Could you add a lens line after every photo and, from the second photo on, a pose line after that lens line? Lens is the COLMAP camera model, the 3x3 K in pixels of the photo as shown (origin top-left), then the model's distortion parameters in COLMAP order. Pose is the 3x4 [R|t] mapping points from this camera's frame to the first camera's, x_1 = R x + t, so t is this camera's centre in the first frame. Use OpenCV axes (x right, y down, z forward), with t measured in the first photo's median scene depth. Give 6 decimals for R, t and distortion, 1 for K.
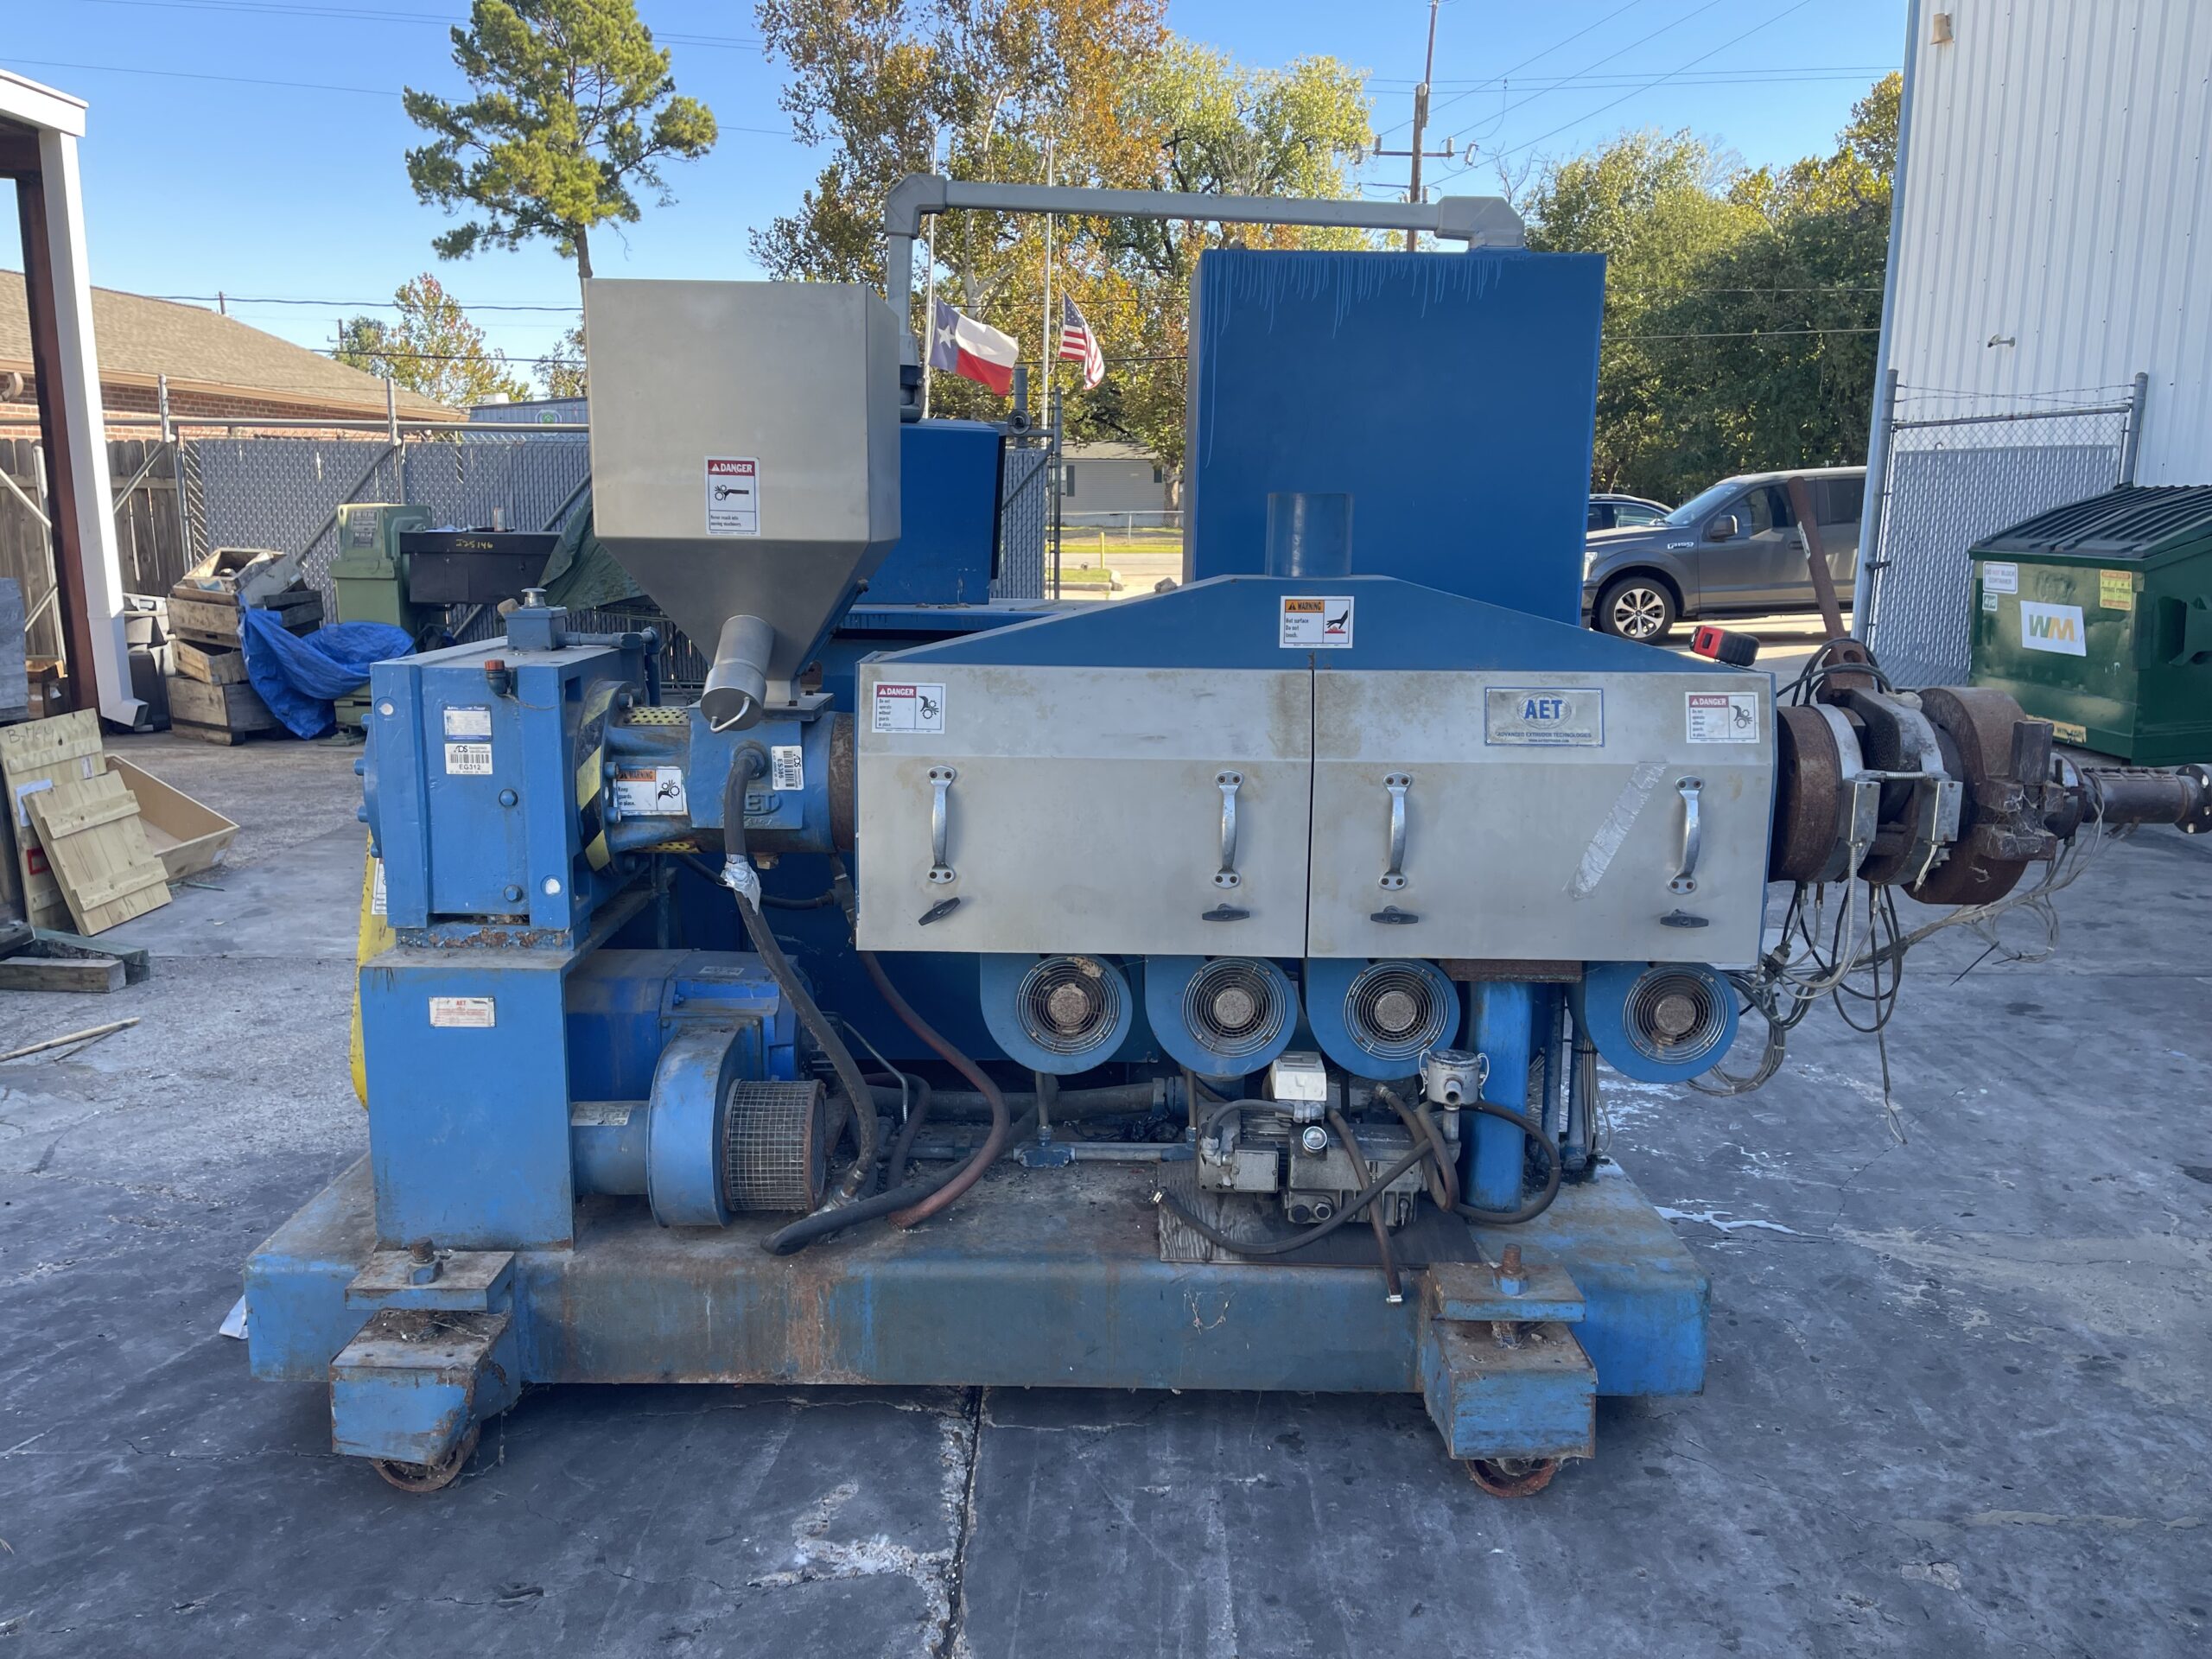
lens RADIAL K [[1640.4, 0, 1101.3], [0, 1640.4, 819.1], [0, 0, 1]] dist [0.088104, -0.124393]
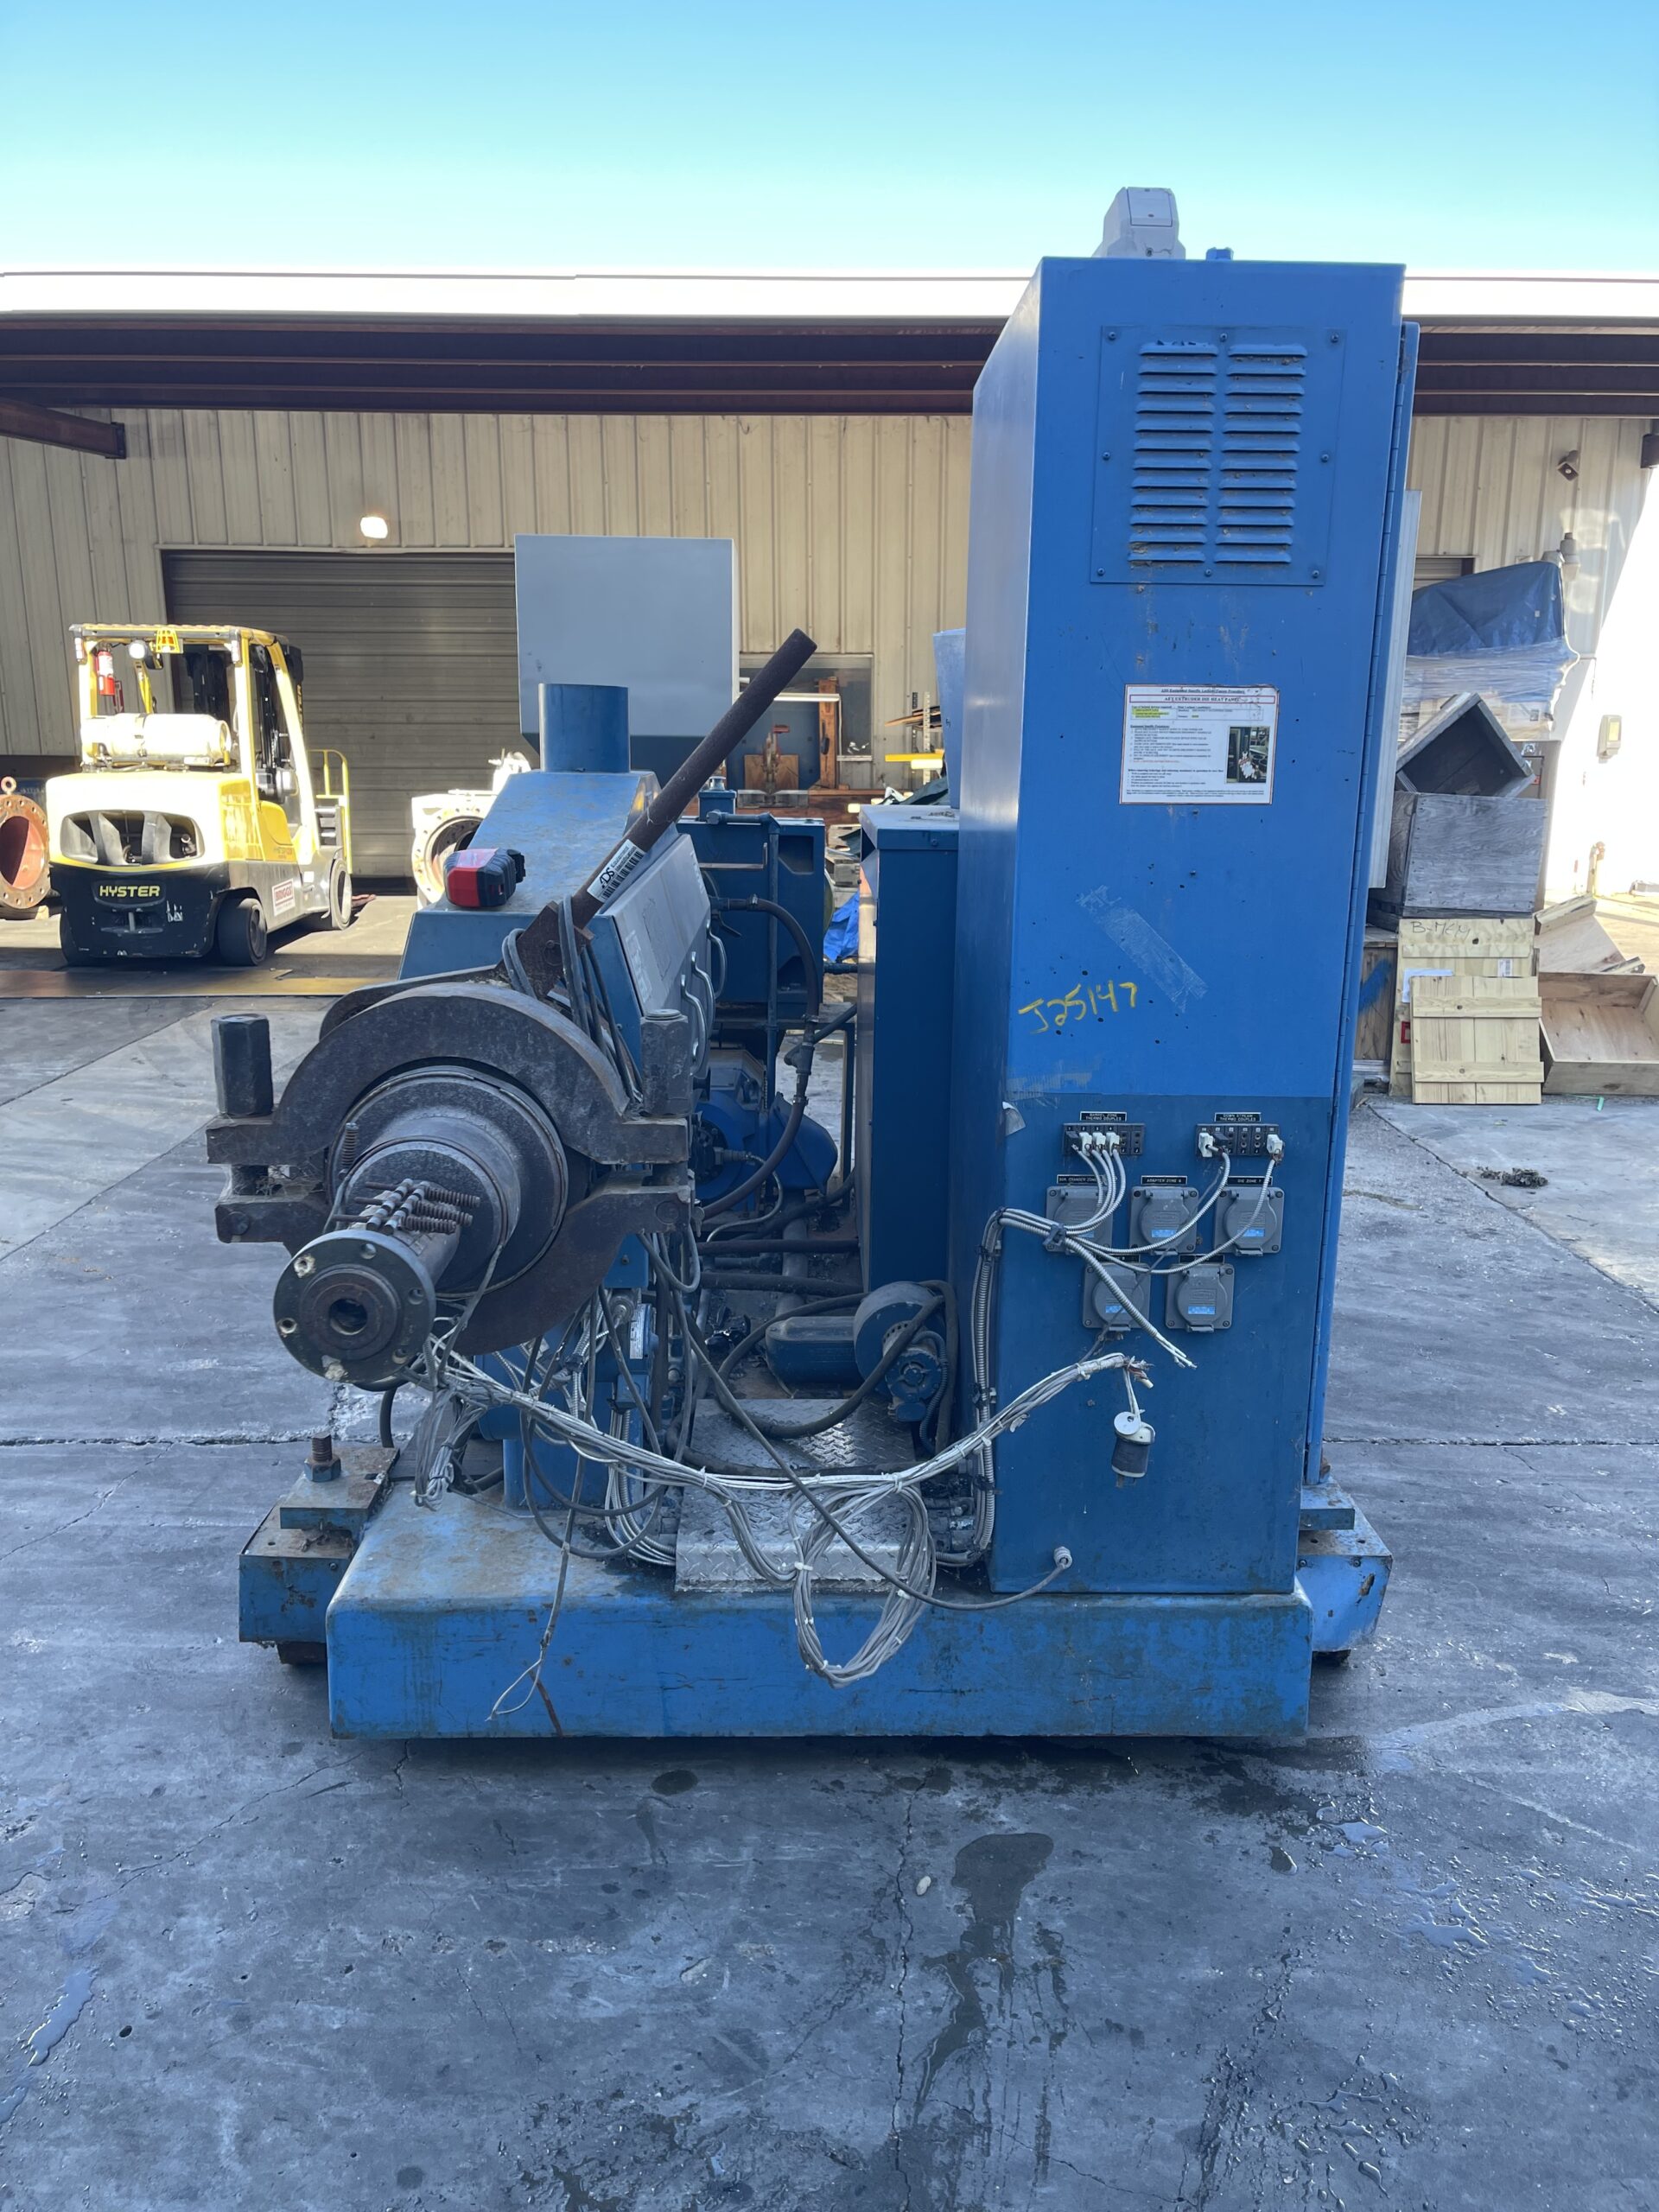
lens RADIAL K [[1649.5, 0, 829.5], [0, 1649.5, 1106.0], [0, 0, 1]] dist [0.028472, -0.001675]
pose [[0.018345, 0.214924, -0.976459, 0.586904], [-0.197562, 0.958147, 0.207181, -0.098951], [0.980119, 0.189111, 0.060038, 0.592746]]
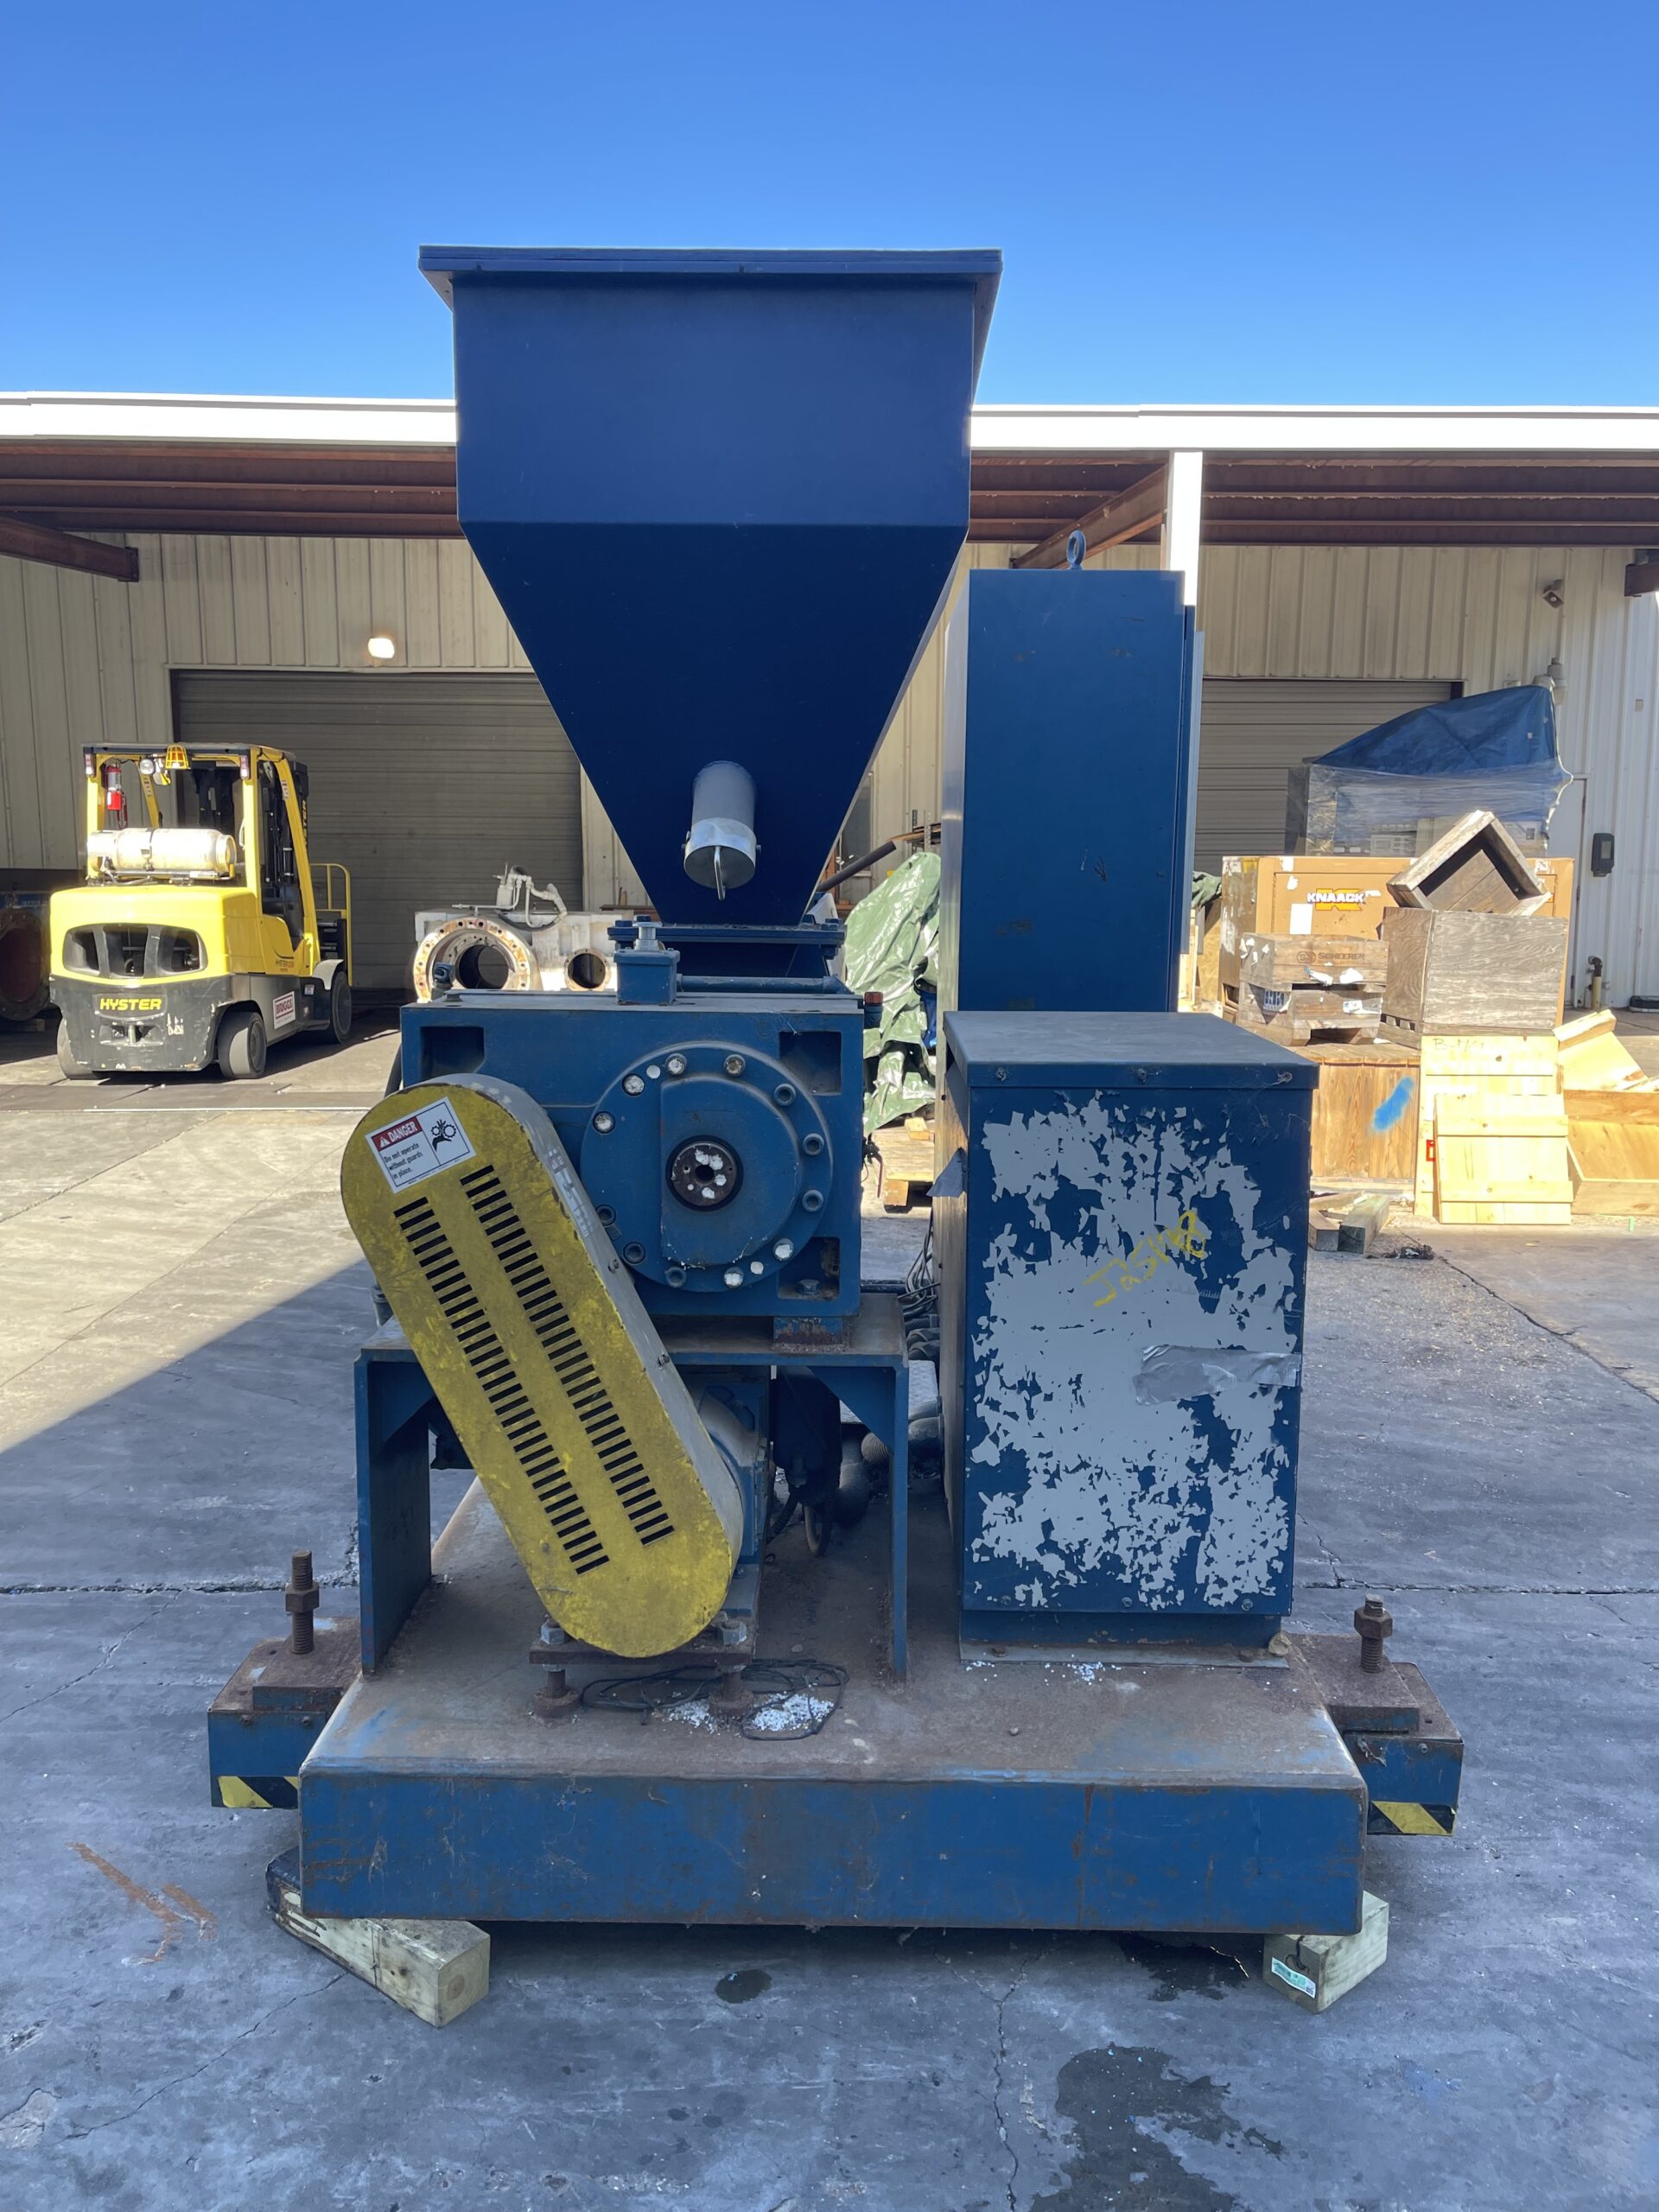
lens RADIAL K [[1640.2, 0, 826.7], [0, 1640.2, 1093.1], [0, 0, 1]] dist [0.082513, -0.117287]
pose [[0.024280, 0.141533, -0.989636, 0.562836], [-0.200314, 0.970540, 0.133887, -0.095377], [0.979431, 0.194987, 0.051916, 0.570026]]
